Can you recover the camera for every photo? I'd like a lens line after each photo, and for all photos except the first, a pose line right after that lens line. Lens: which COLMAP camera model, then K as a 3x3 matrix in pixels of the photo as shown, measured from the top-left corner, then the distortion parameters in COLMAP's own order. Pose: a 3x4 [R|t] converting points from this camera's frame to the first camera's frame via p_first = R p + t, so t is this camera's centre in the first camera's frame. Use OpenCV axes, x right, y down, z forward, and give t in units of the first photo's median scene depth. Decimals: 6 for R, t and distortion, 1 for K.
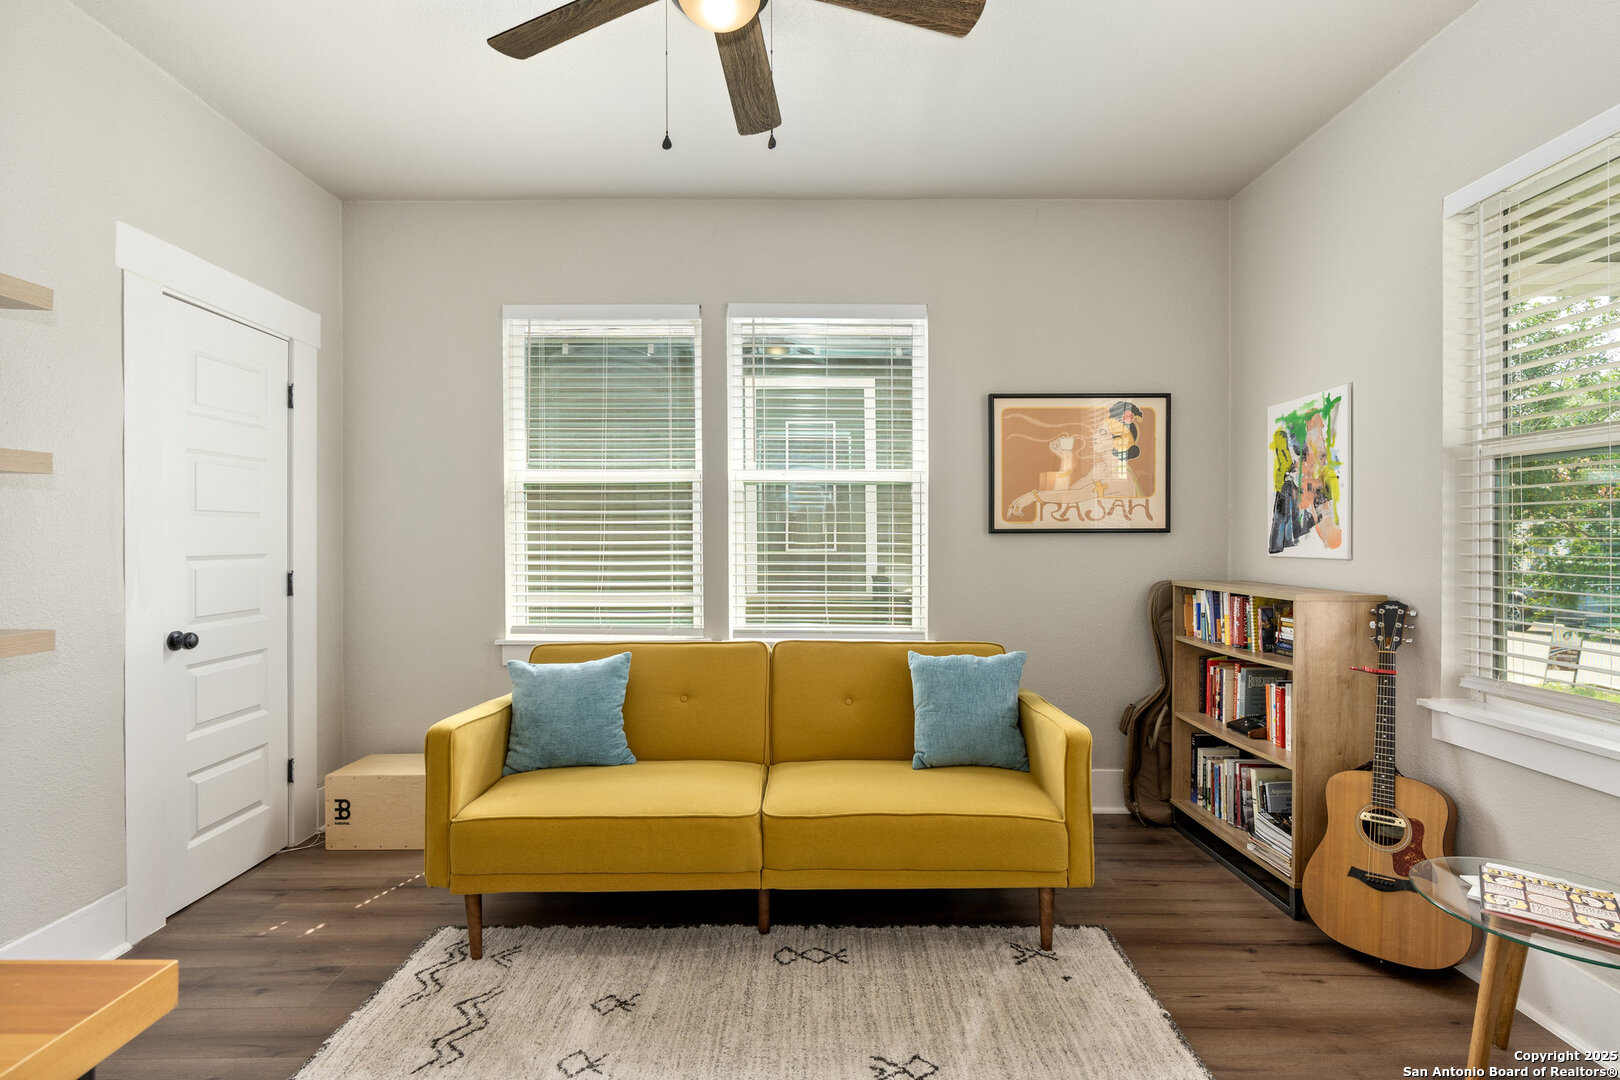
lens RADIAL K [[764.7, 0, 814.3], [0, 764.7, 536.8], [0, 0, 1]] dist [-0.011229, 0.003165]
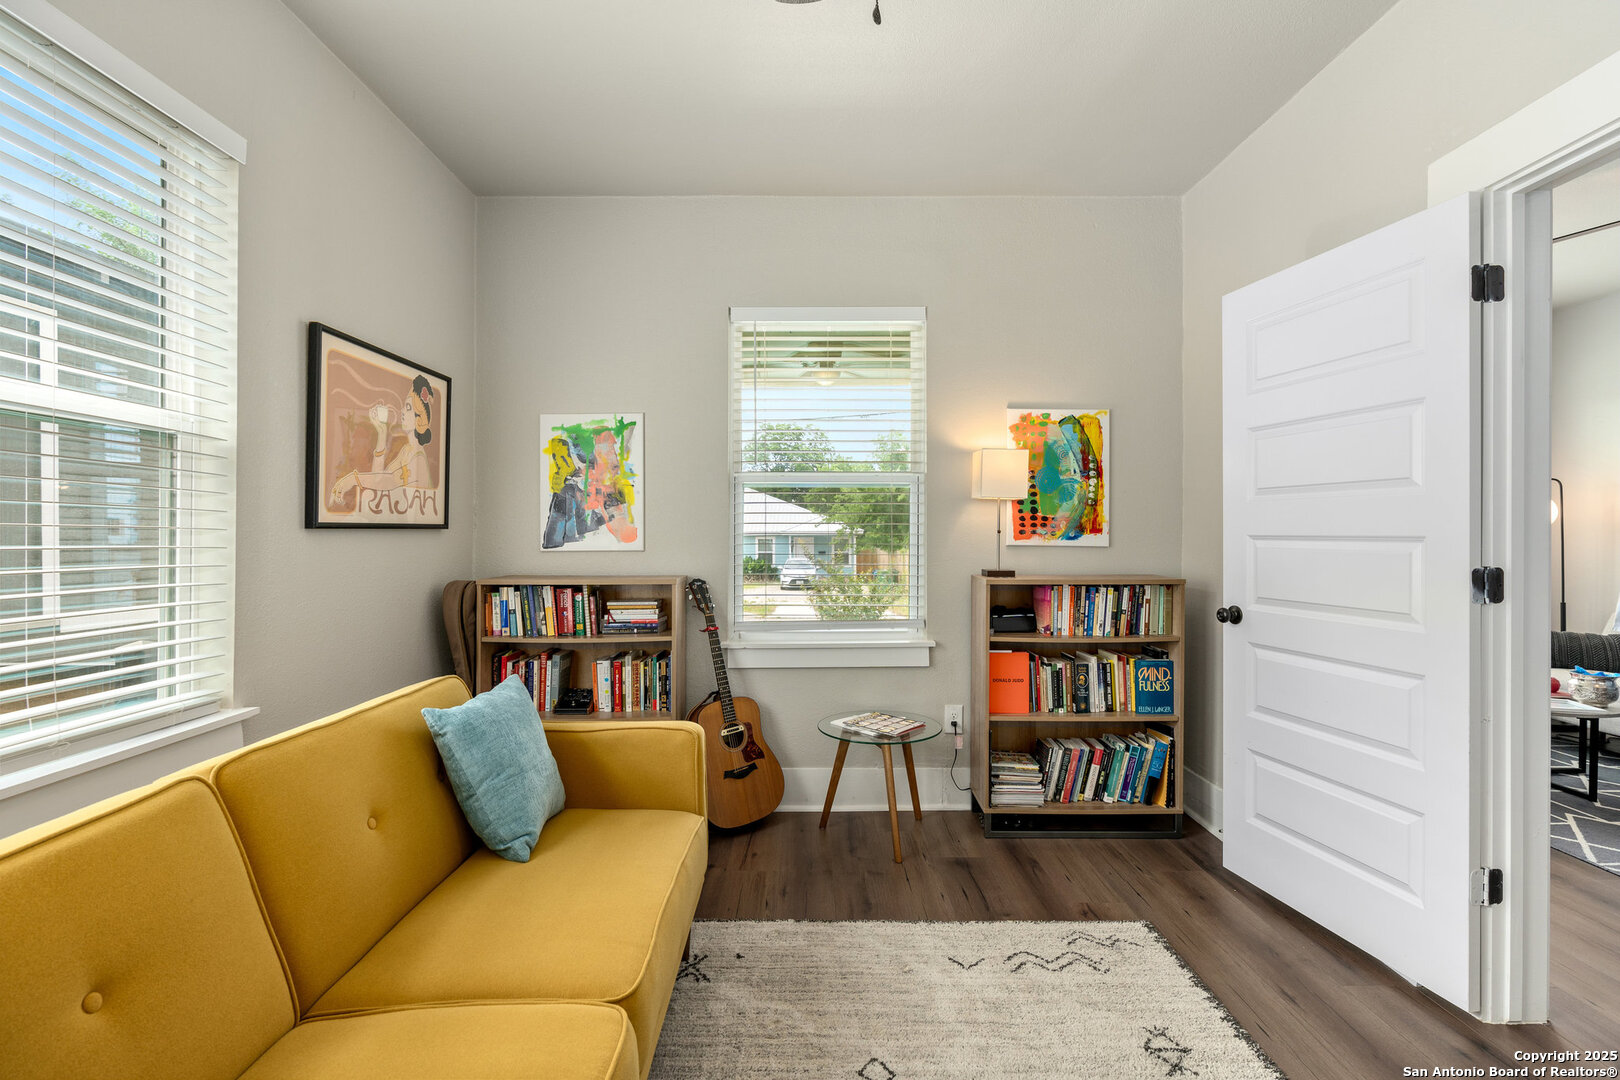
lens RADIAL K [[731.7, 0, 815.0], [0, 731.7, 535.5], [0, 0, 1]] dist [-0.007758, 0.000980]
pose [[0.001577, -0.002497, 0.999996, -0.472268], [0.002559, 0.999994, 0.002493, 0.001616], [-0.999995, 0.002556, 0.001584, 0.634093]]
